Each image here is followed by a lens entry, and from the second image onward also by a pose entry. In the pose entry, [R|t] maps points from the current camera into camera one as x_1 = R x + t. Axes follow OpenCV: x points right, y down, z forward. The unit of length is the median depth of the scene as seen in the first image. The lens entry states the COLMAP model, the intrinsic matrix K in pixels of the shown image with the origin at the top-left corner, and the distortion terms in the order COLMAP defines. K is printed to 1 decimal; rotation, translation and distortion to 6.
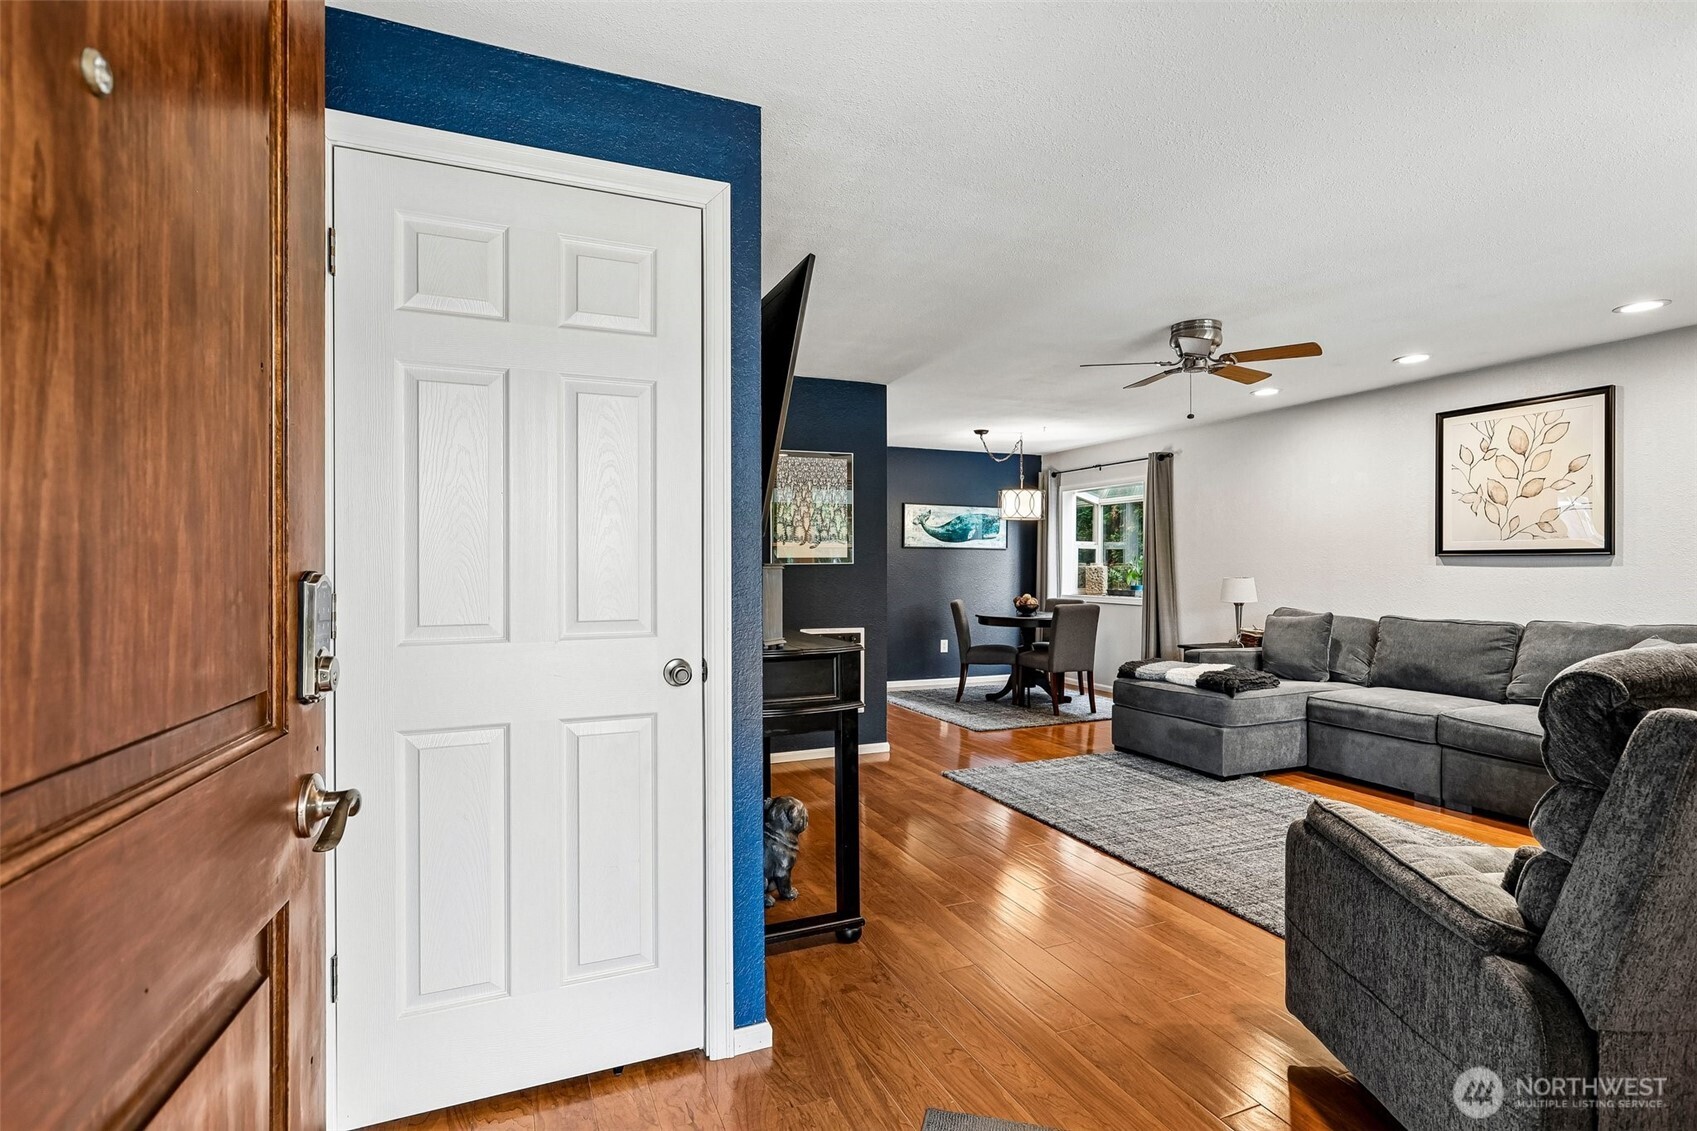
lens RADIAL K [[748.2, 0, 848.5], [0, 748.2, 565.5], [0, 0, 1]] dist [0.000163, 0.000008]
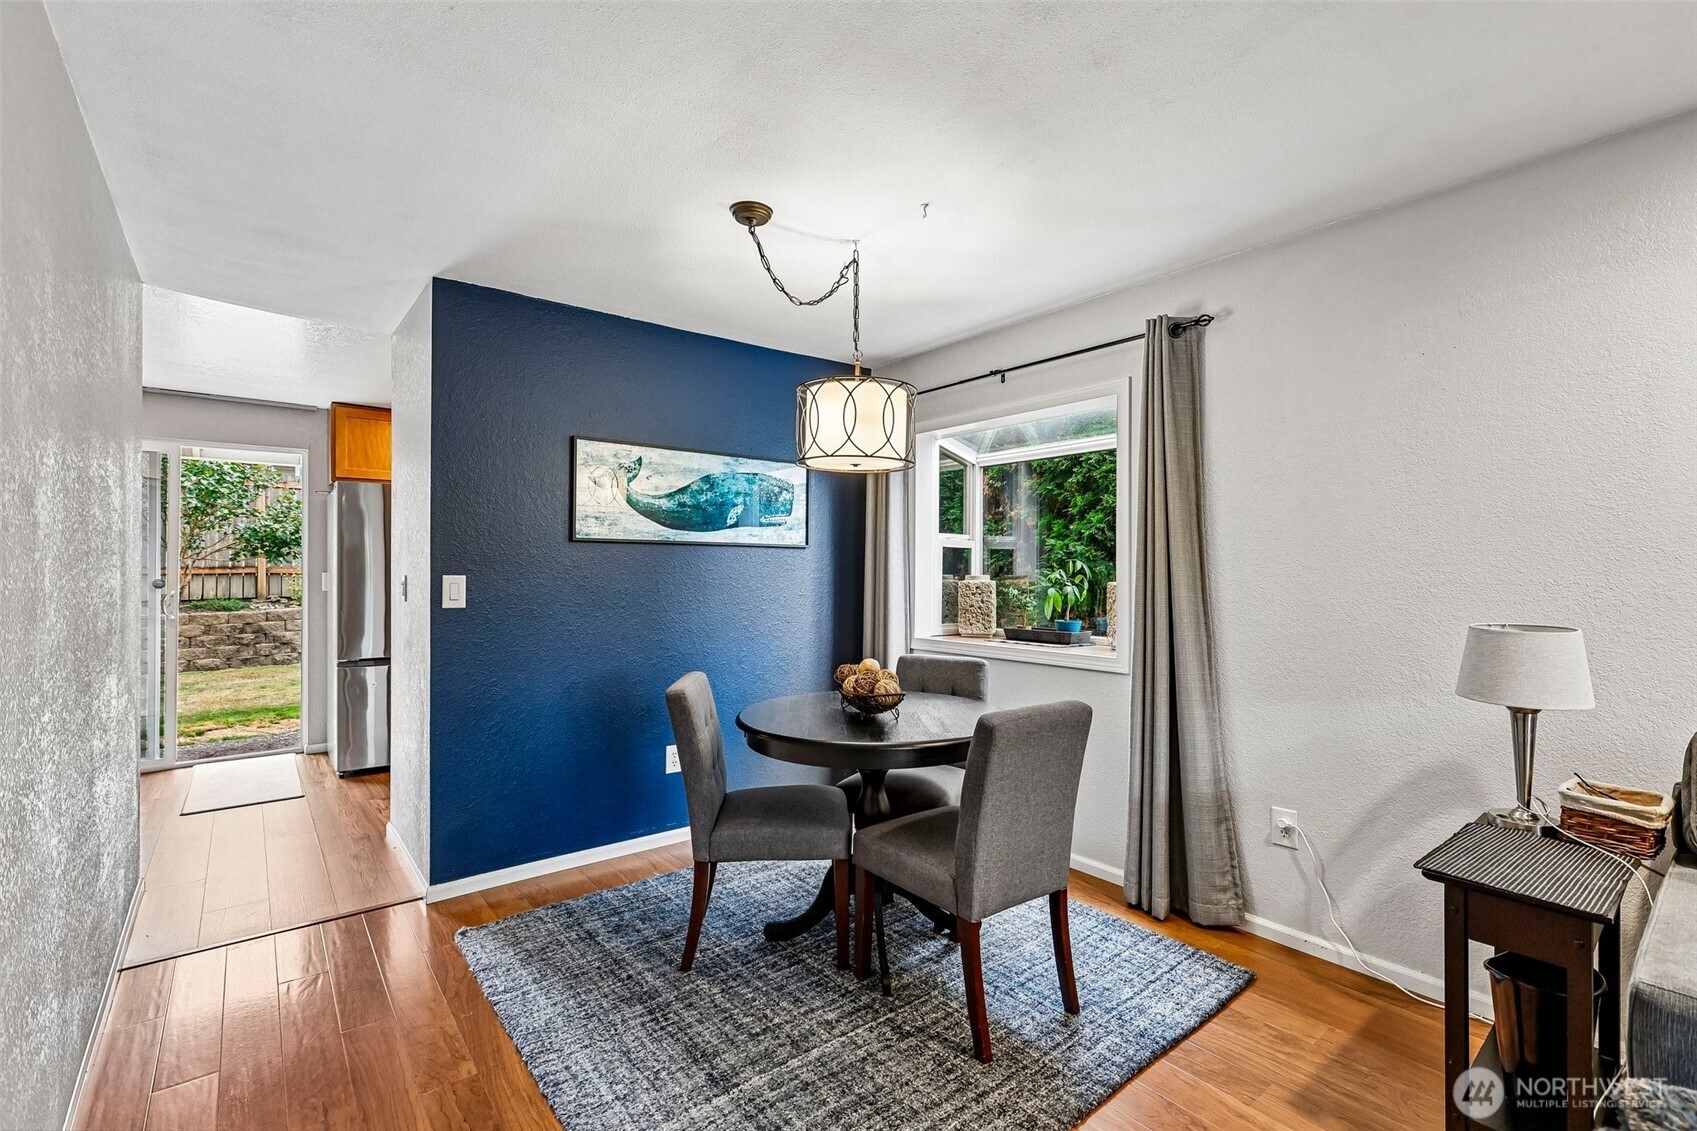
lens RADIAL K [[747.3, 0, 848.5], [0, 747.3, 565.5], [0, 0, 1]] dist [-0.001894, -0.000091]
pose [[0.958071, 0.000737, 0.286531, 0.099201], [0.000053, 0.999996, -0.002749, -0.008535], [-0.286532, 0.002649, 0.958067, 0.533464]]
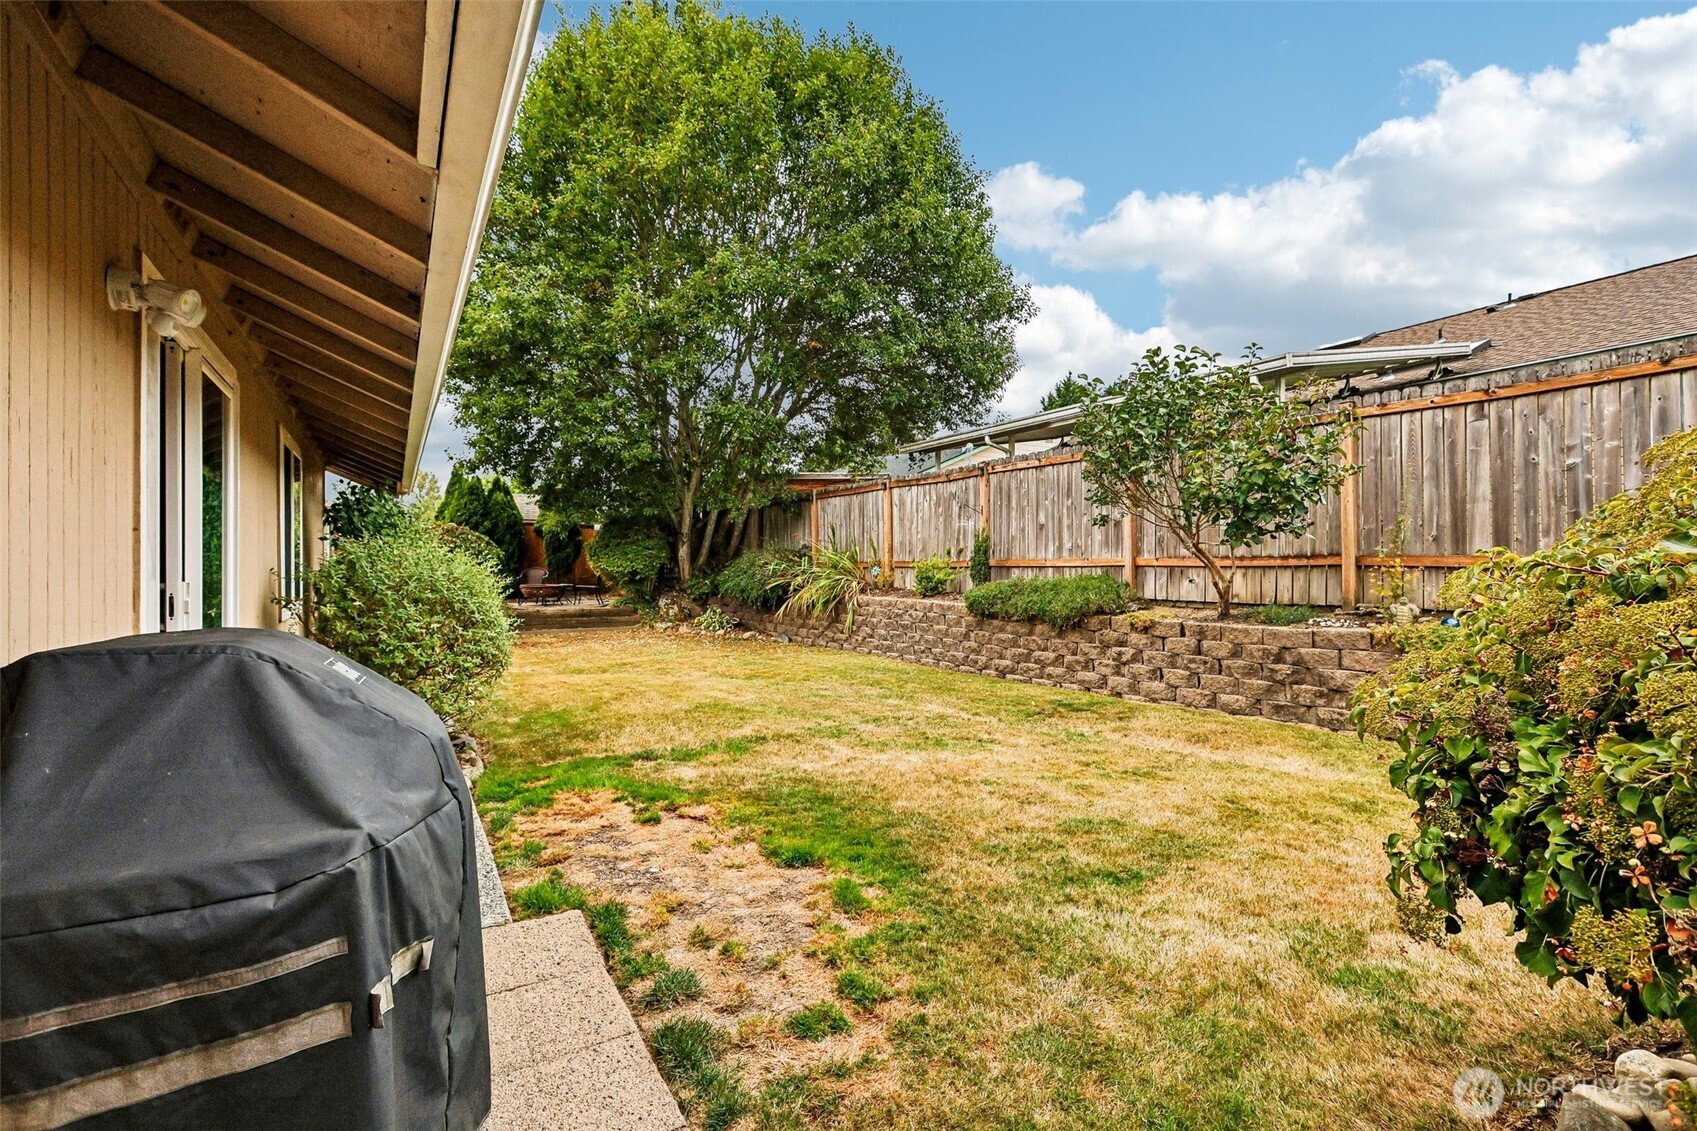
lens RADIAL K [[747.3, 0, 848.5], [0, 747.3, 565.5], [0, 0, 1]] dist [-0.001894, -0.000091]
pose [[0.168706, -0.002556, -0.985663, 0.123153], [0.004628, 0.999988, -0.001801, -0.004955], [0.985656, -0.004258, 0.168716, 0.872655]]
